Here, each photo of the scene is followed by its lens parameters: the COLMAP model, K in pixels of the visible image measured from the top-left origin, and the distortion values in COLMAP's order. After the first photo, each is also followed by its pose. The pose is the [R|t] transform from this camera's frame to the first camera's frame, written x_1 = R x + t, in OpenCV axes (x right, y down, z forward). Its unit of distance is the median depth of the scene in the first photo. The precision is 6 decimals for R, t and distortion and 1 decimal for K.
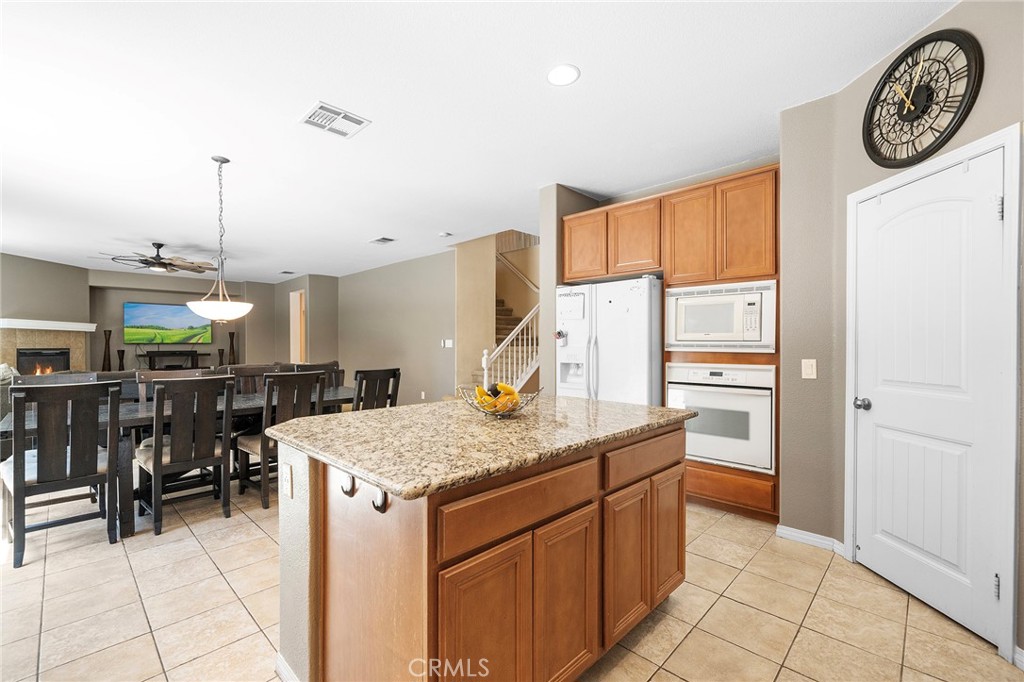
lens RADIAL K [[437.3, 0, 510.5], [0, 437.3, 343.6], [0, 0, 1]] dist [0.000702, 0.000083]
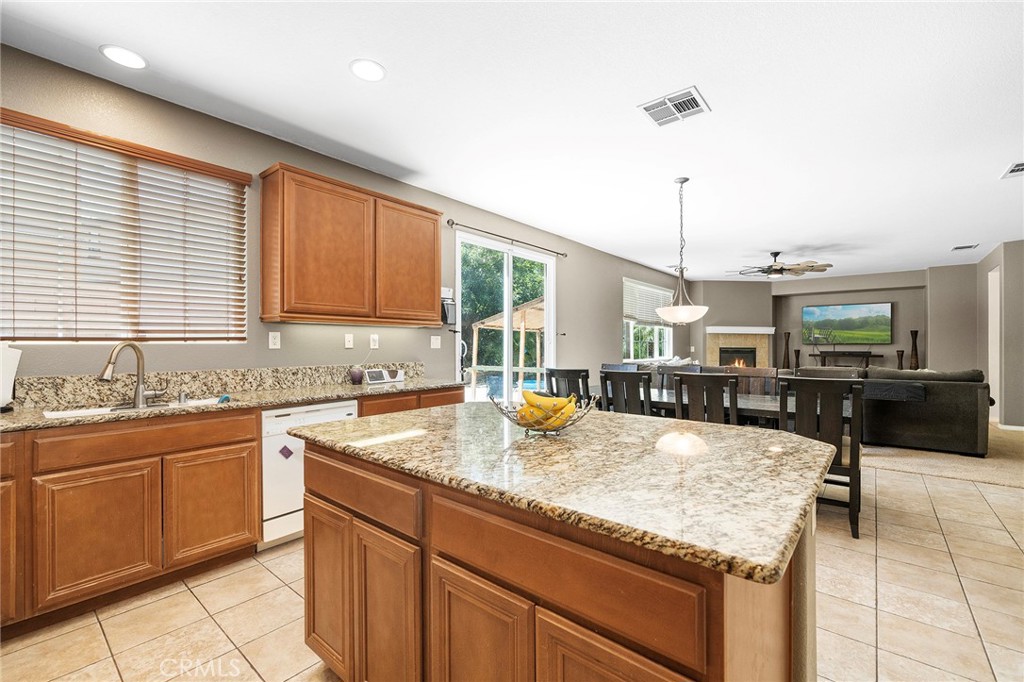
lens RADIAL K [[437.3, 0, 510.5], [0, 437.3, 343.6], [0, 0, 1]] dist [0.000702, 0.000083]
pose [[0.072423, 0.001150, -0.997373, 0.416460], [-0.002367, 0.999997, 0.000981, -0.000609], [0.997371, 0.002289, 0.072426, 0.467292]]
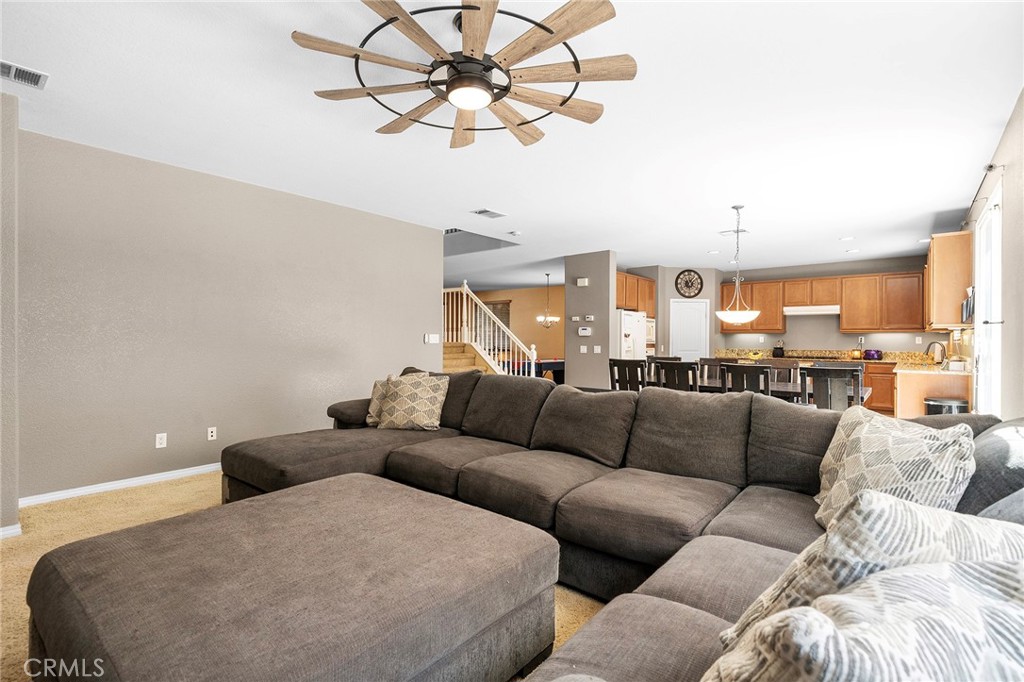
lens RADIAL K [[470.8, 0, 510.3], [0, 470.8, 340.8], [0, 0, 1]] dist [0.001369, 0.000128]
pose [[-0.065032, -0.002343, 0.997880, -2.034380], [-0.005683, 0.999982, 0.001977, 0.001429], [-0.997867, -0.005543, -0.065044, 1.752549]]
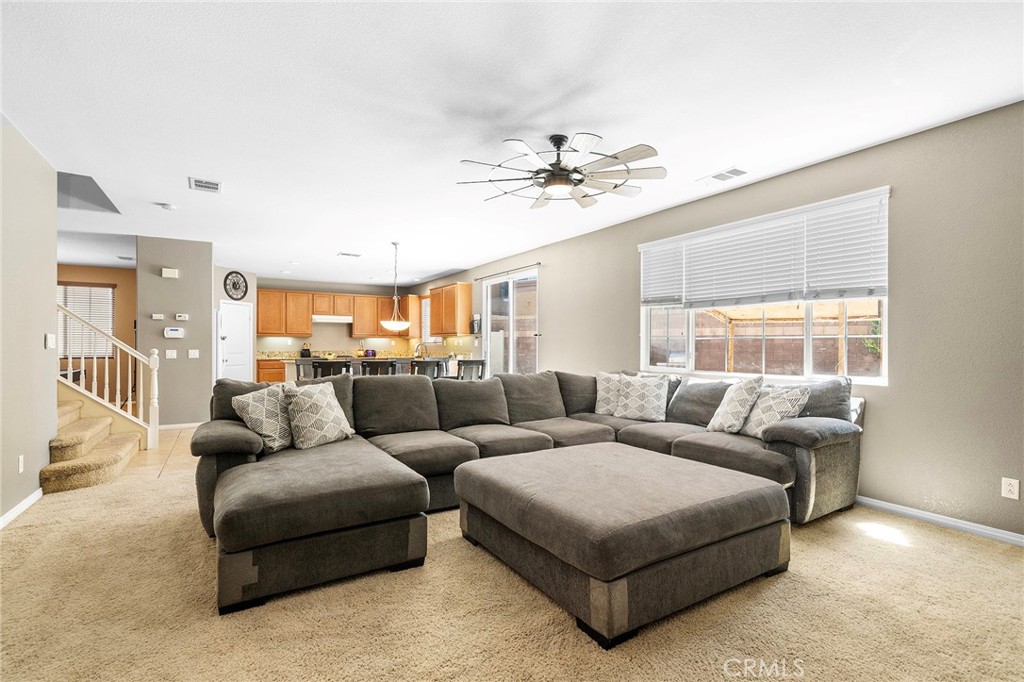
lens RADIAL K [[470.8, 0, 510.3], [0, 470.8, 340.8], [0, 0, 1]] dist [0.001369, 0.000128]
pose [[-0.968344, 0.002970, 0.249600, -1.576917], [0.000808, 0.999961, -0.008762, 0.008605], [-0.249617, -0.008283, -0.968309, 2.720259]]
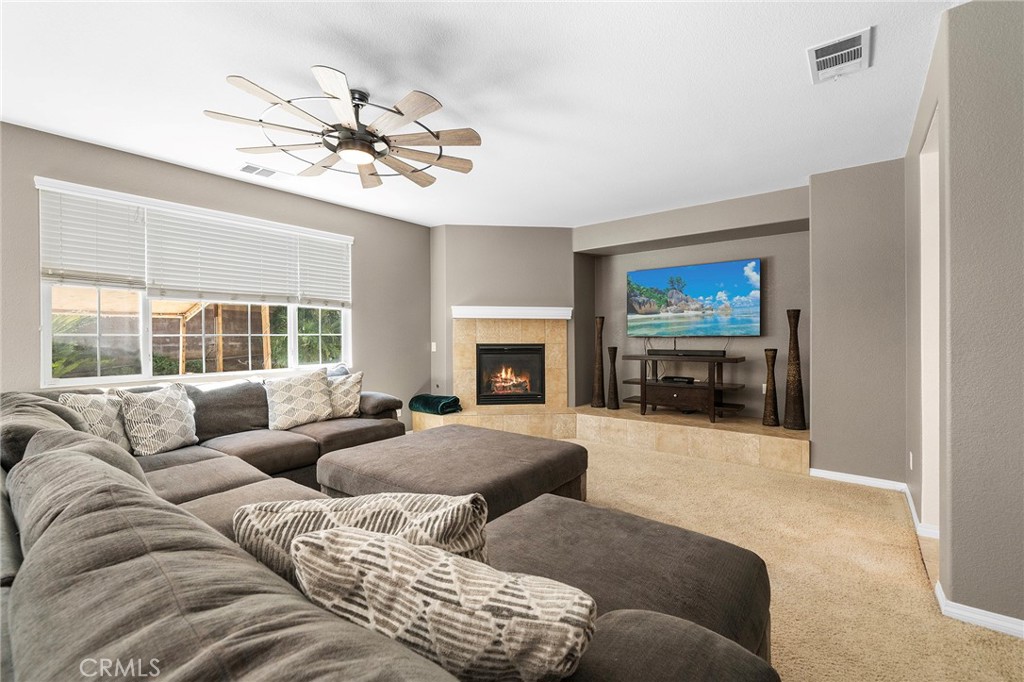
lens RADIAL K [[435.9, 0, 507.6], [0, 435.9, 334.8], [0, 0, 1]] dist [0.000705, 0.000090]
pose [[0.082493, -0.001714, -0.996590, -0.679563], [0.003977, 0.999991, -0.001391, -0.006377], [0.996584, -0.003848, 0.082499, 1.960038]]
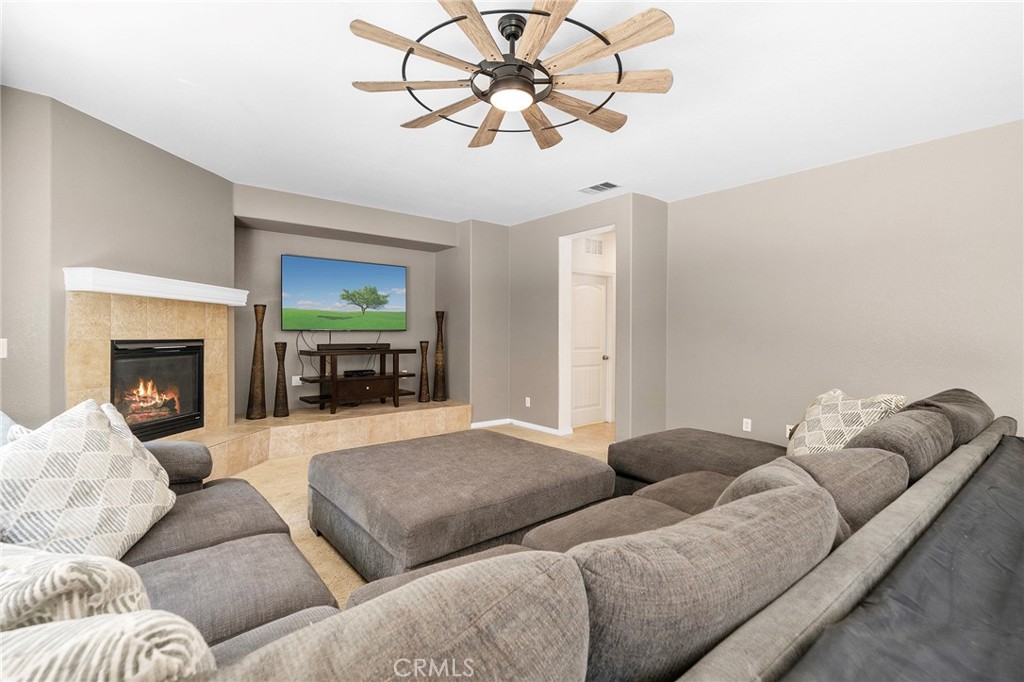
lens RADIAL K [[468.1, 0, 512.0], [0, 468.1, 335.9], [0, 0, 1]] dist [-0.016901, -0.000204]
pose [[0.992268, 0.012932, -0.123435, -1.339896], [-0.011860, 0.999885, 0.009409, -0.003018], [0.123543, -0.007872, 0.992308, 1.176708]]
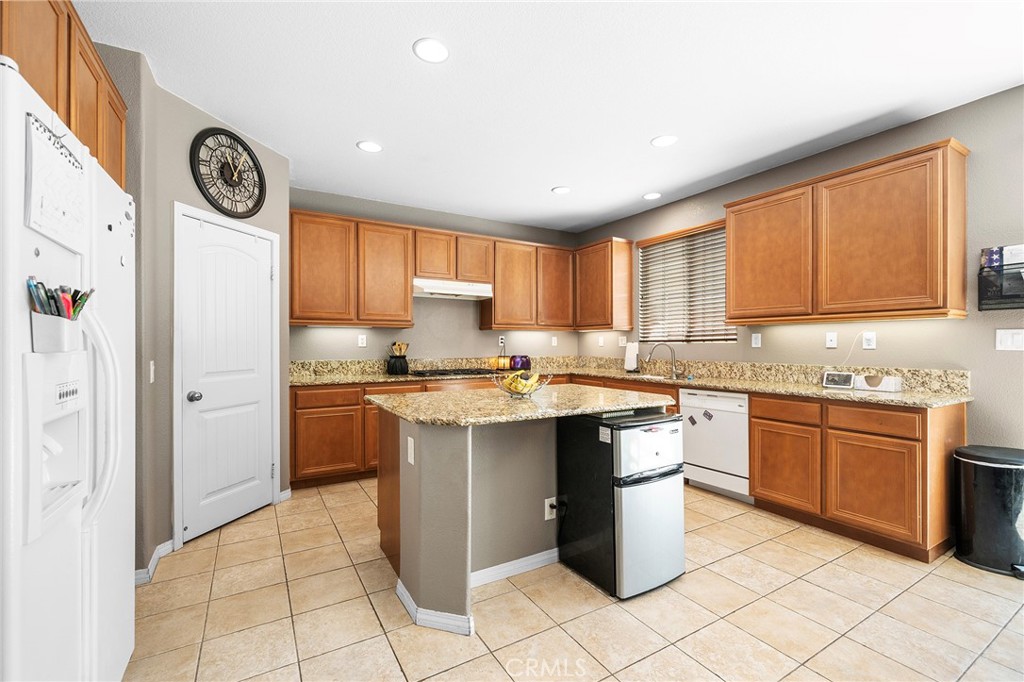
lens RADIAL K [[437.3, 0, 510.5], [0, 437.3, 343.6], [0, 0, 1]] dist [0.000702, 0.000083]
pose [[-0.964769, 0.002149, 0.263091, -0.188837], [0.001991, 0.999998, -0.000867, 0.002104], [-0.263093, -0.000312, -0.964771, 1.240276]]
